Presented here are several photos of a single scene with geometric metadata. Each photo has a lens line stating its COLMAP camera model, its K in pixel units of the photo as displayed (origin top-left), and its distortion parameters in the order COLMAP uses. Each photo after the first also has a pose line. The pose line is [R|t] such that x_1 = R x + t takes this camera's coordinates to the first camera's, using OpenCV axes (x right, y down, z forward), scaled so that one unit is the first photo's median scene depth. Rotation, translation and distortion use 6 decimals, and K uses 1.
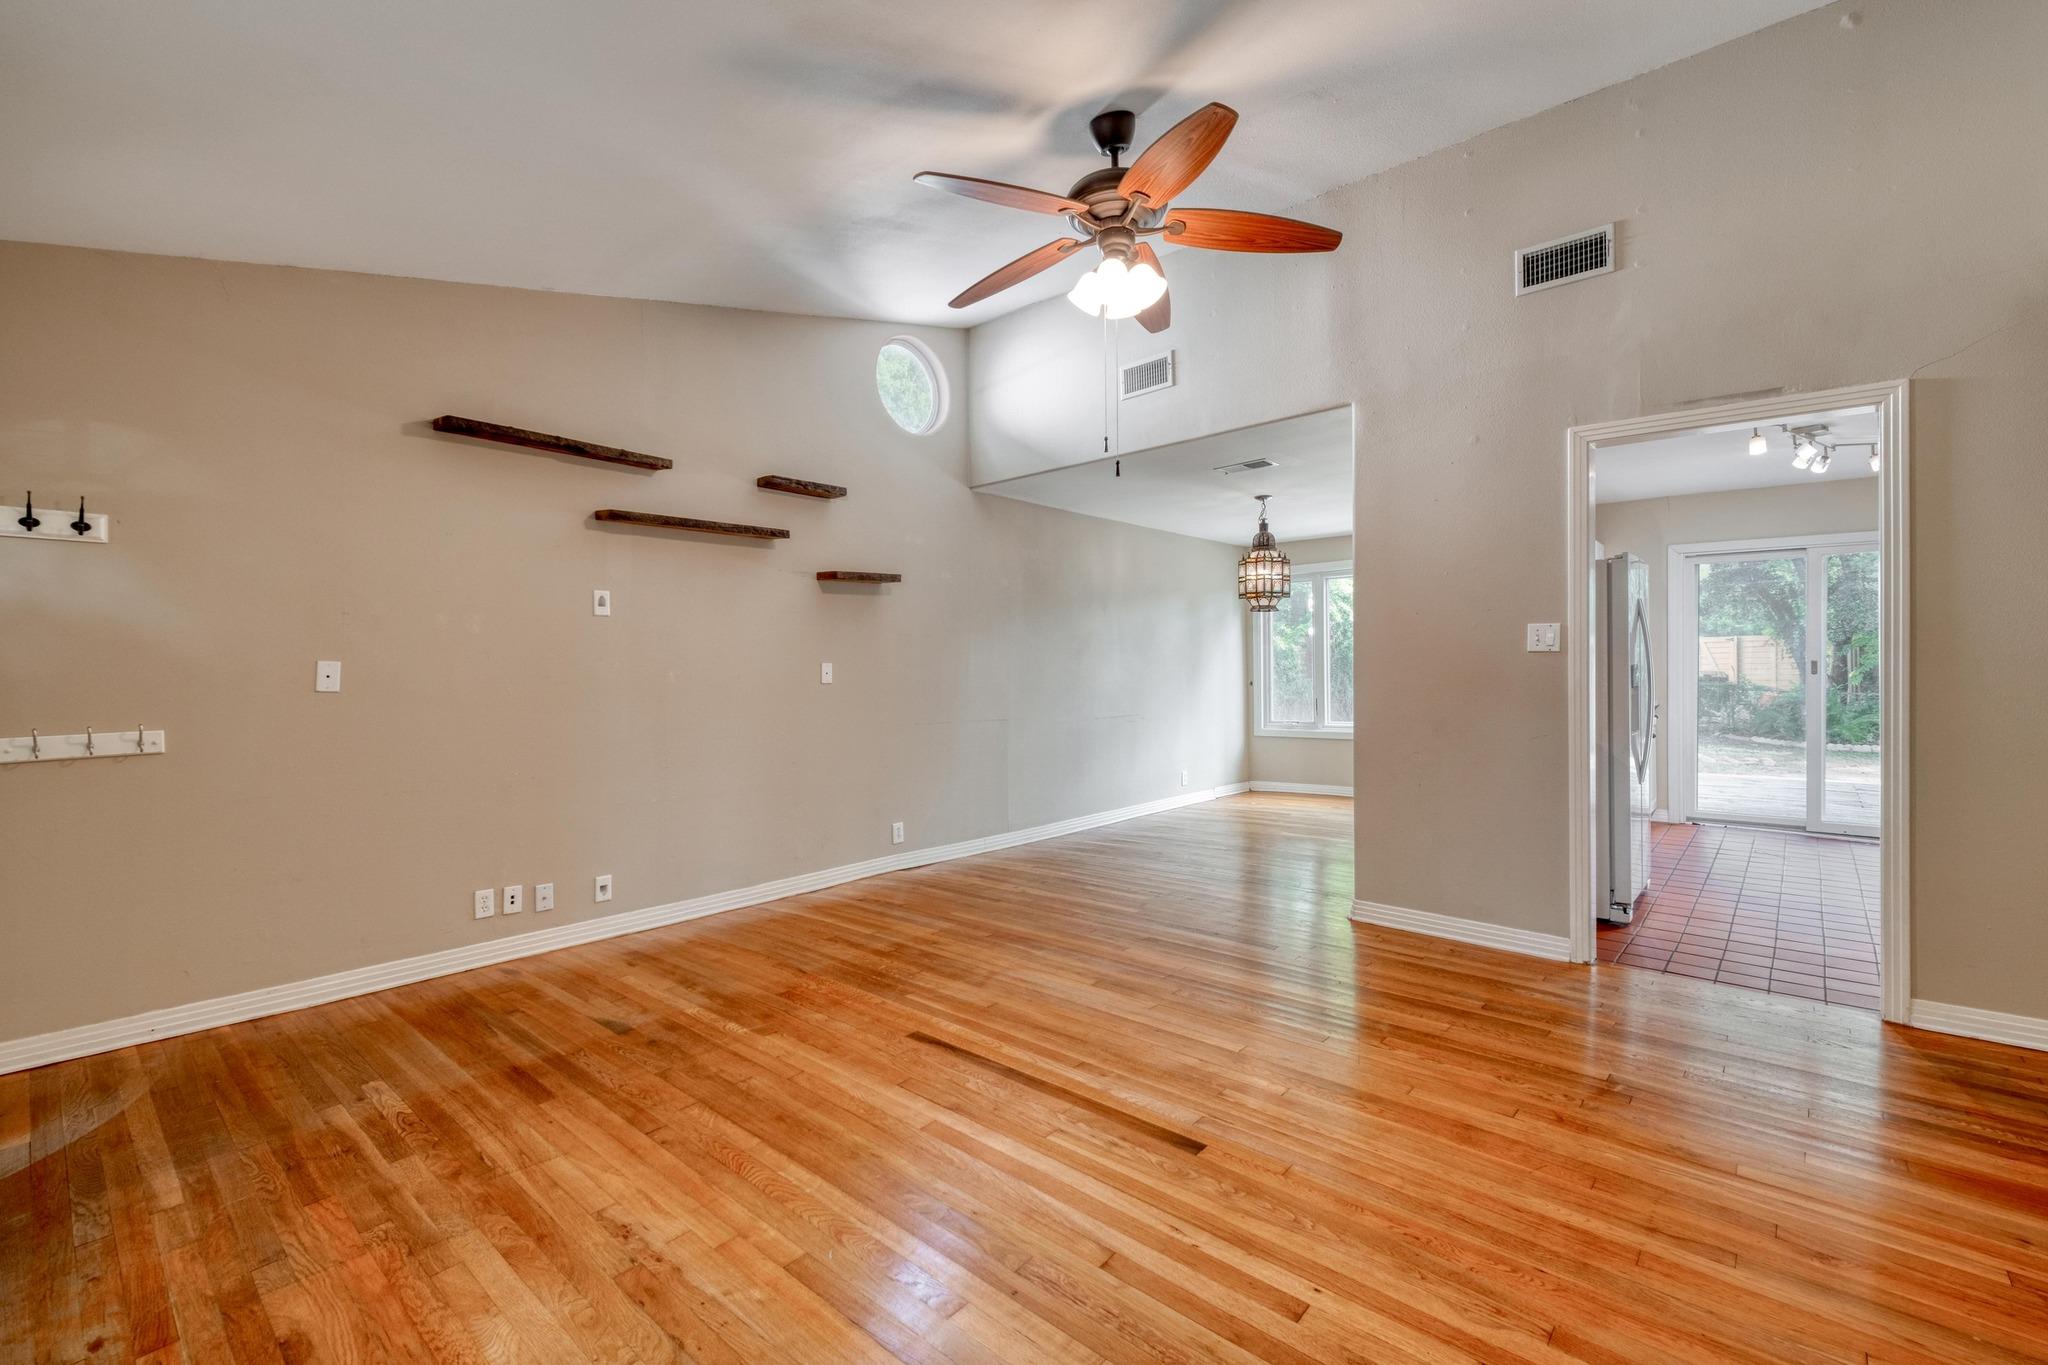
lens RADIAL K [[885.9, 0, 1021.1], [0, 885.9, 669.8], [0, 0, 1]] dist [-0.002125, -0.000561]
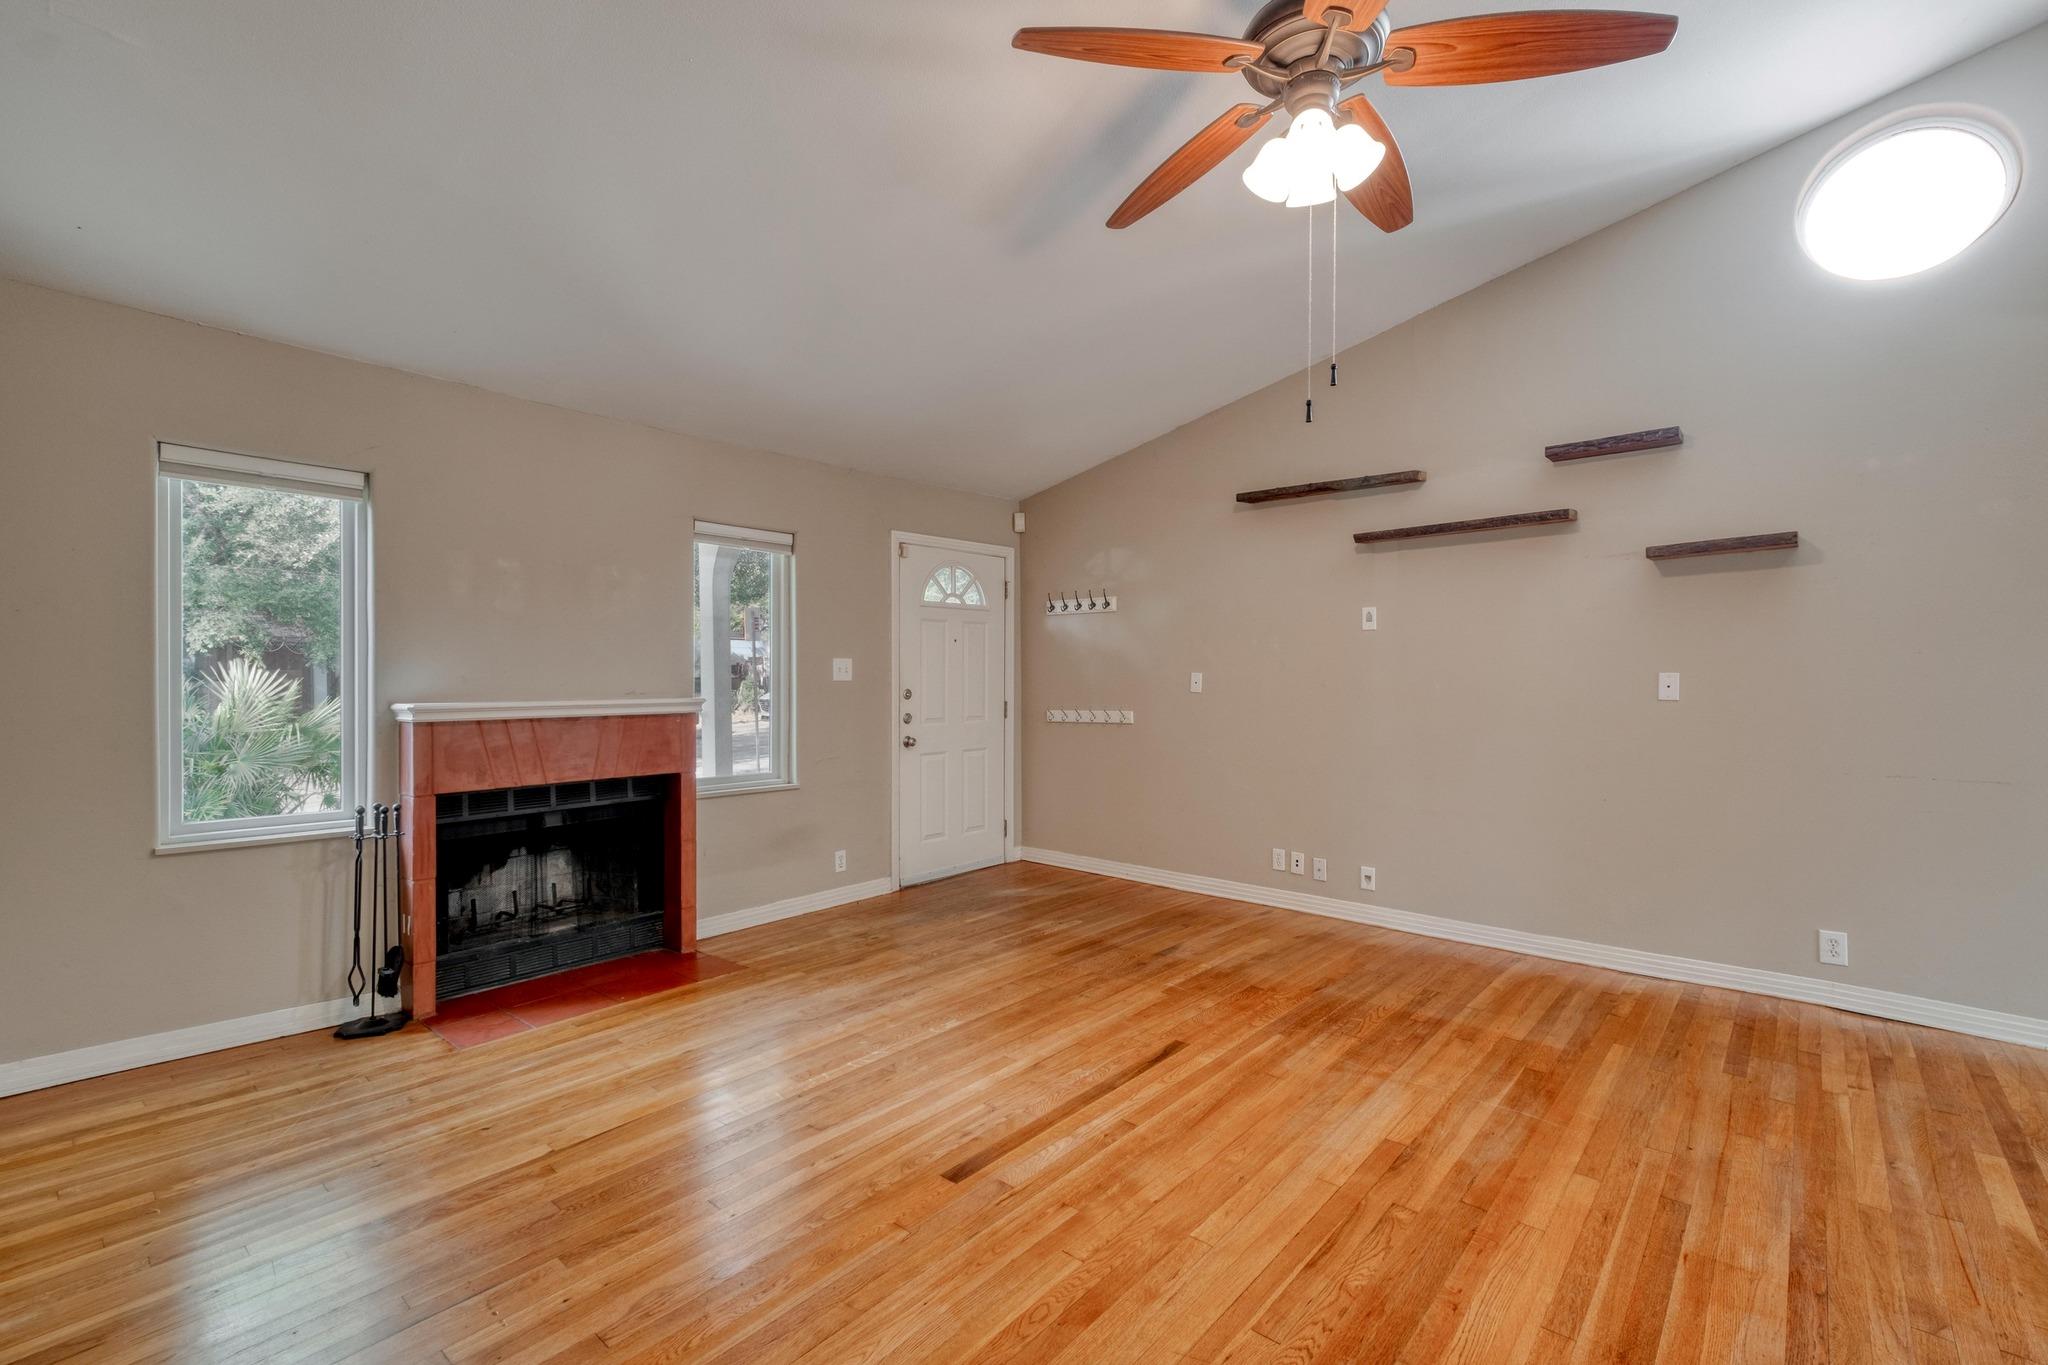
lens RADIAL K [[892.1, 0, 1029.3], [0, 892.1, 681.0], [0, 0, 1]] dist [0.006523, -0.000402]
pose [[-0.003284, 0.013517, -0.999903, 0.832437], [0.001418, 0.999908, 0.013512, -0.017809], [0.999994, -0.001374, -0.003303, 0.764853]]
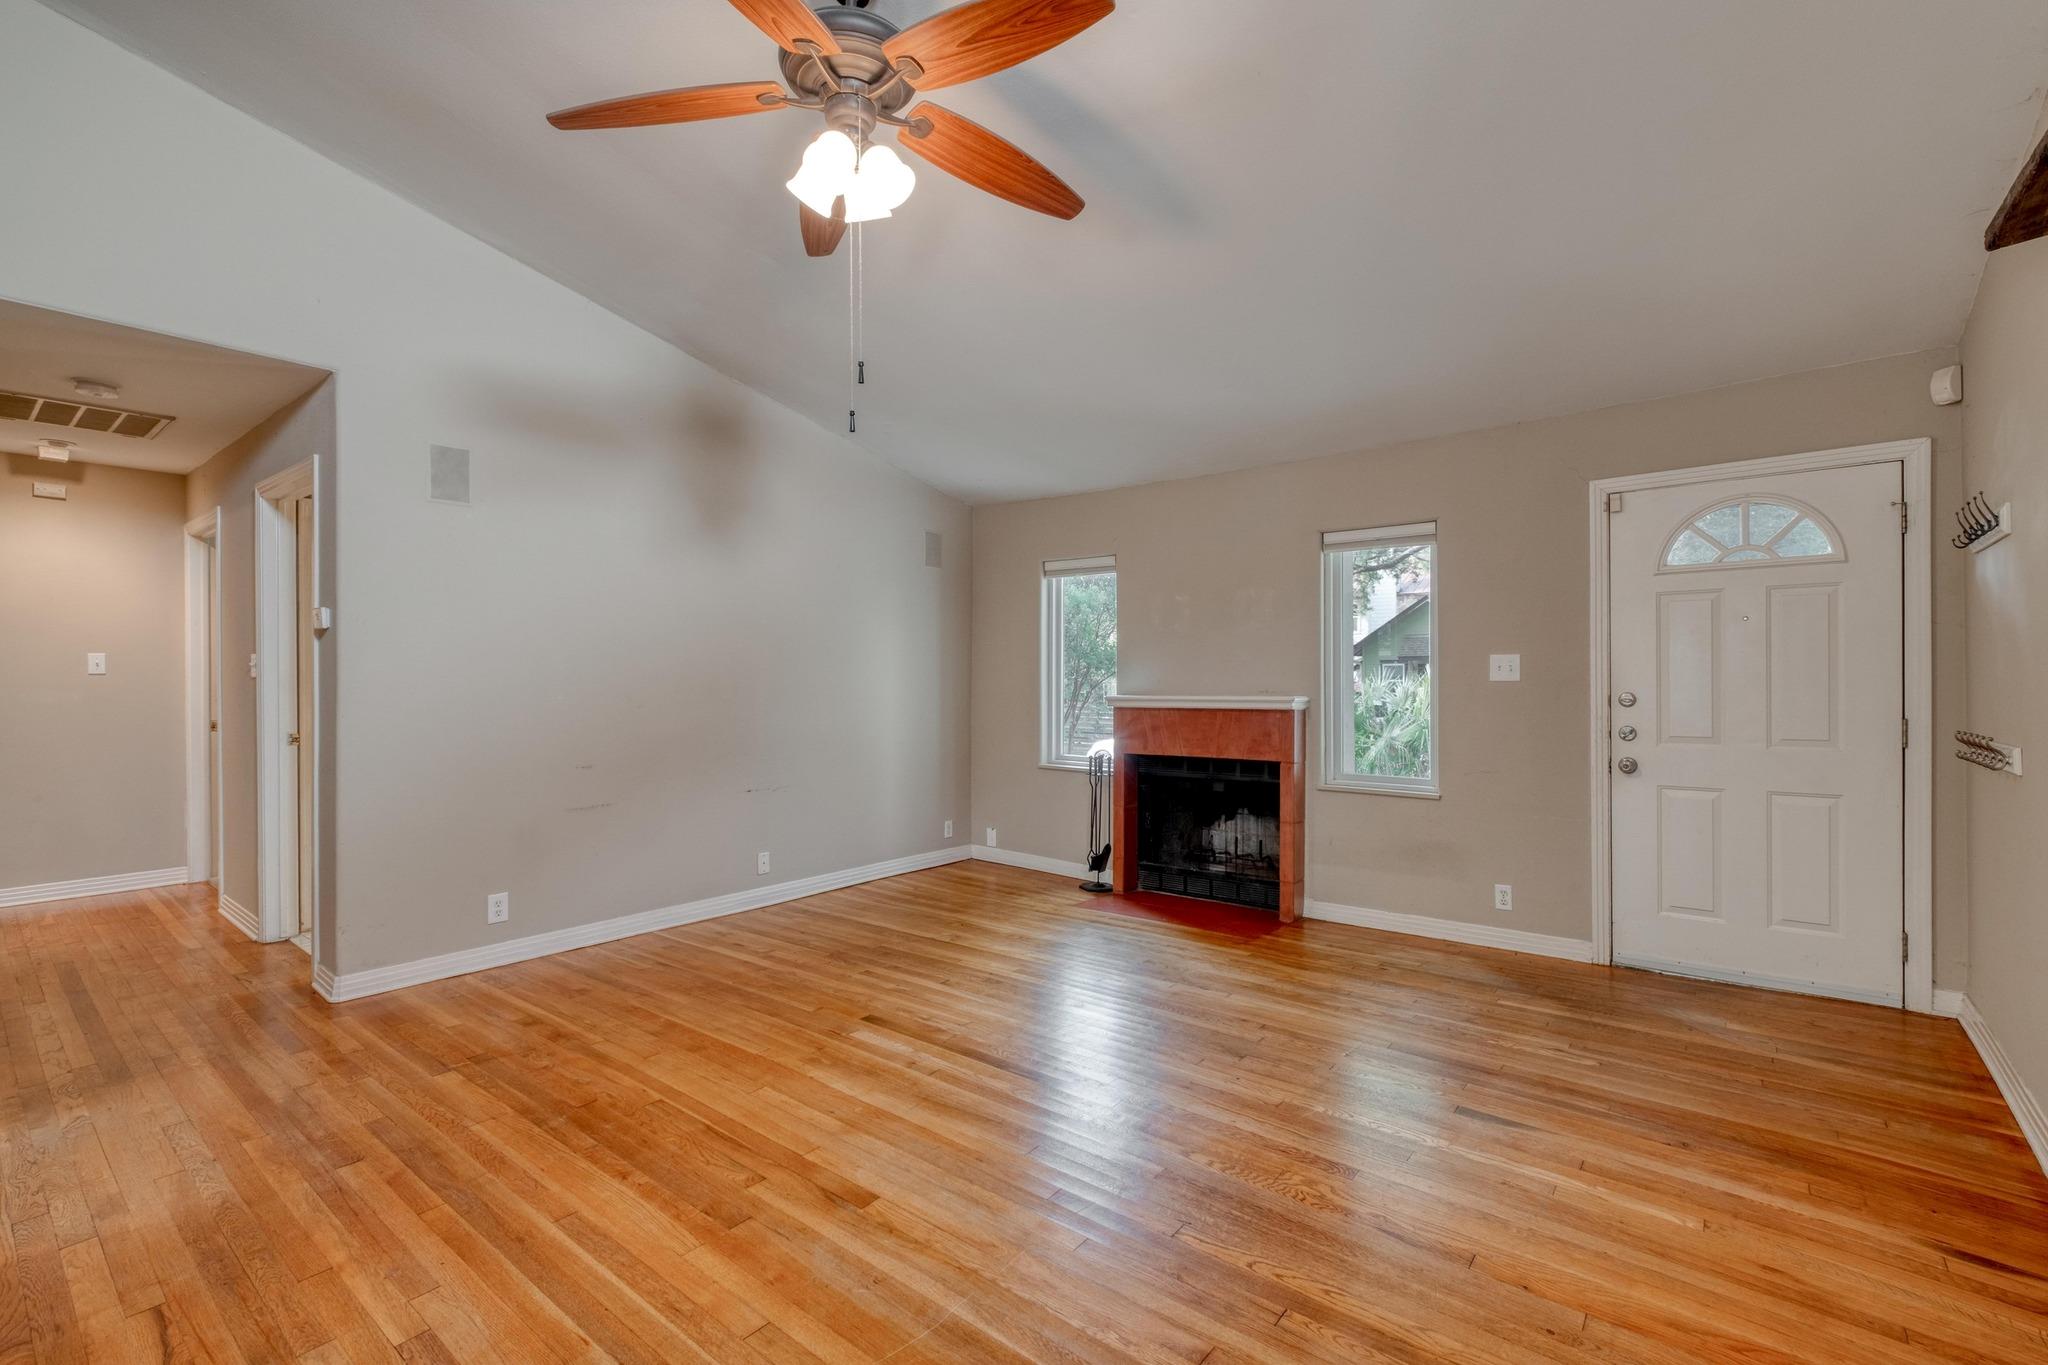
lens RADIAL K [[892.1, 0, 1029.3], [0, 892.1, 681.0], [0, 0, 1]] dist [0.006523, -0.000402]
pose [[-0.998839, 0.012788, -0.046443, -0.001712], [0.012808, 0.999918, -0.000124, -0.006325], [0.046438, -0.000718, -0.998921, 1.734714]]
